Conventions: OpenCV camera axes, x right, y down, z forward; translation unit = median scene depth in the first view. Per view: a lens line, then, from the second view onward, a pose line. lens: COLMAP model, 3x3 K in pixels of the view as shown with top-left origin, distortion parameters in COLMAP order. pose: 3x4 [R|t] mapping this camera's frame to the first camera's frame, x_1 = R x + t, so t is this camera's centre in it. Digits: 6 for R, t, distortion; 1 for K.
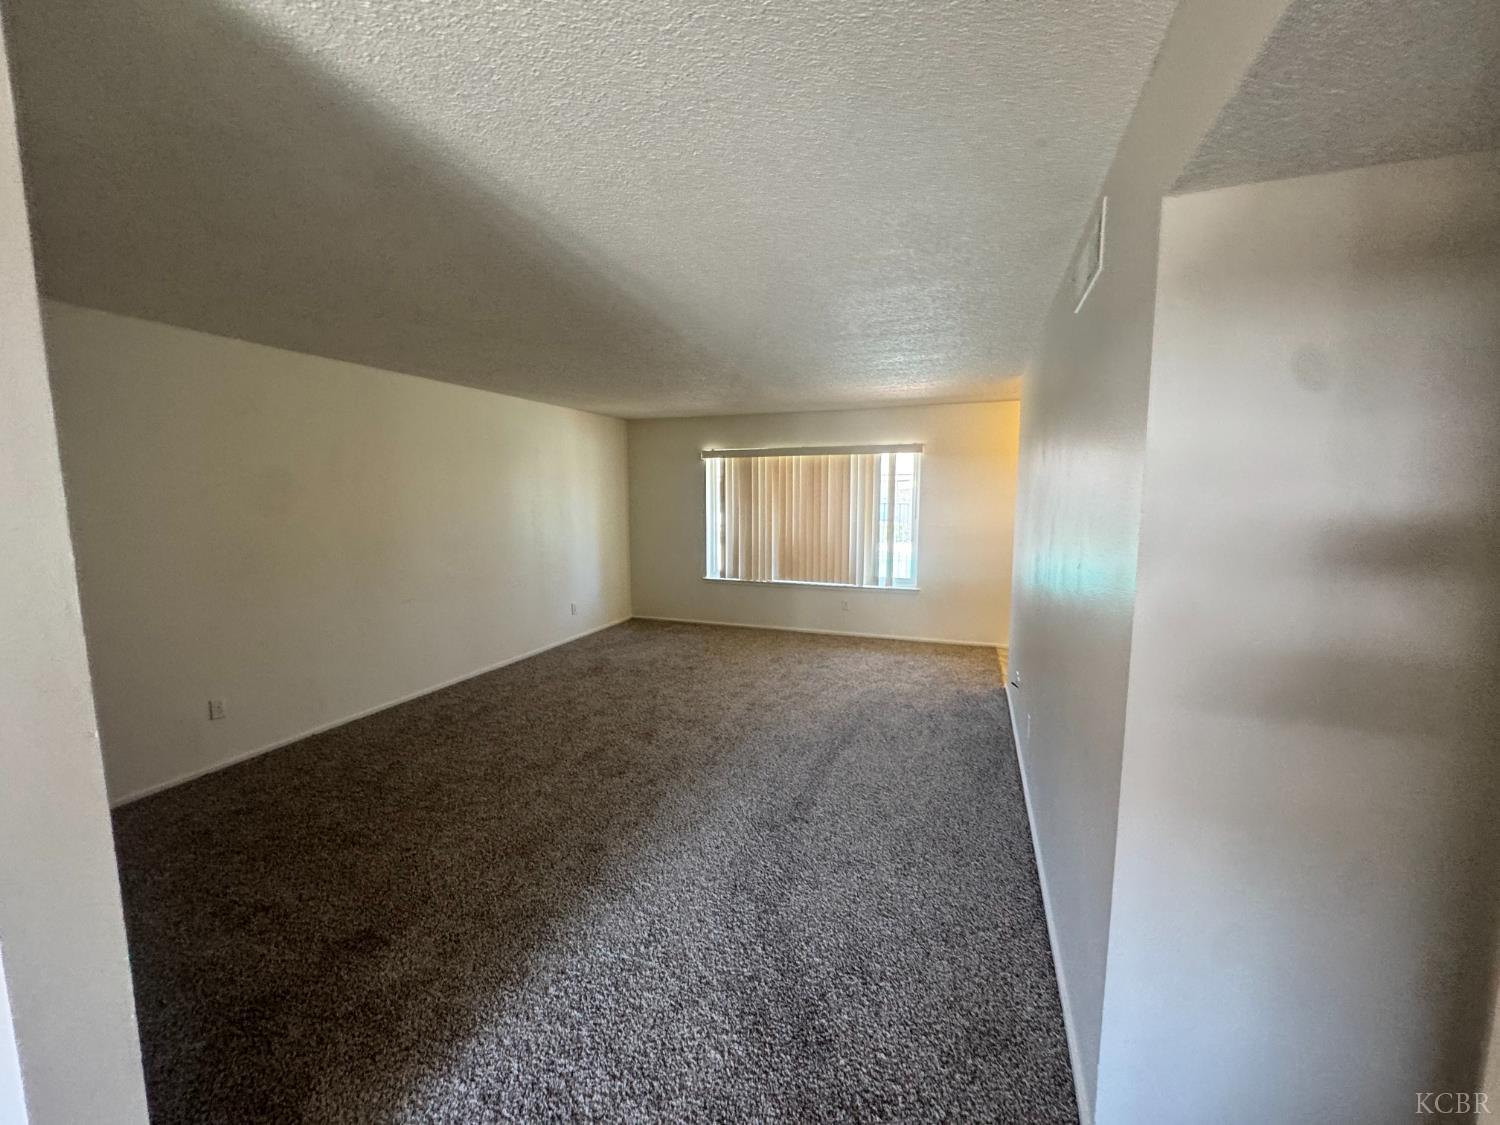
lens RADIAL K [[602.7, 0, 748.3], [0, 602.7, 560.8], [0, 0, 1]] dist [0.000840, -0.000529]
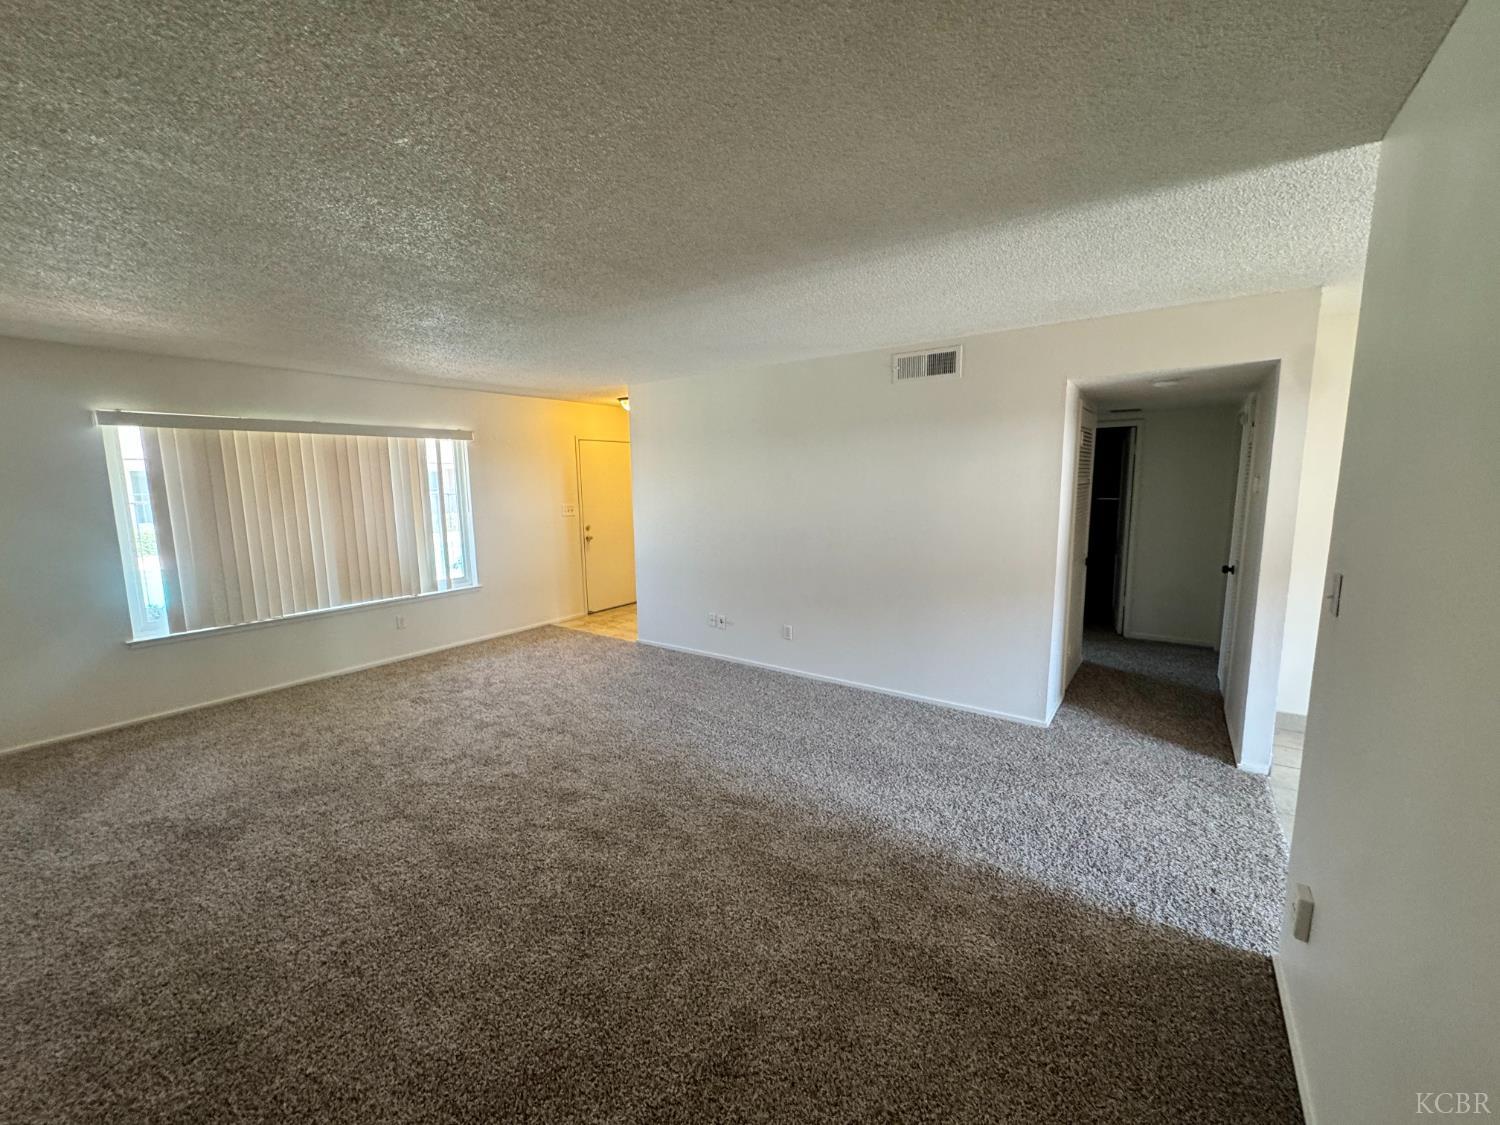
lens RADIAL K [[602.7, 0, 748.3], [0, 602.7, 560.8], [0, 0, 1]] dist [0.000840, -0.000529]
pose [[0.257318, -0.133313, 0.957087, -0.560944], [0.117729, 0.987385, 0.105881, -0.045840], [-0.959128, 0.085431, 0.269767, 0.372533]]
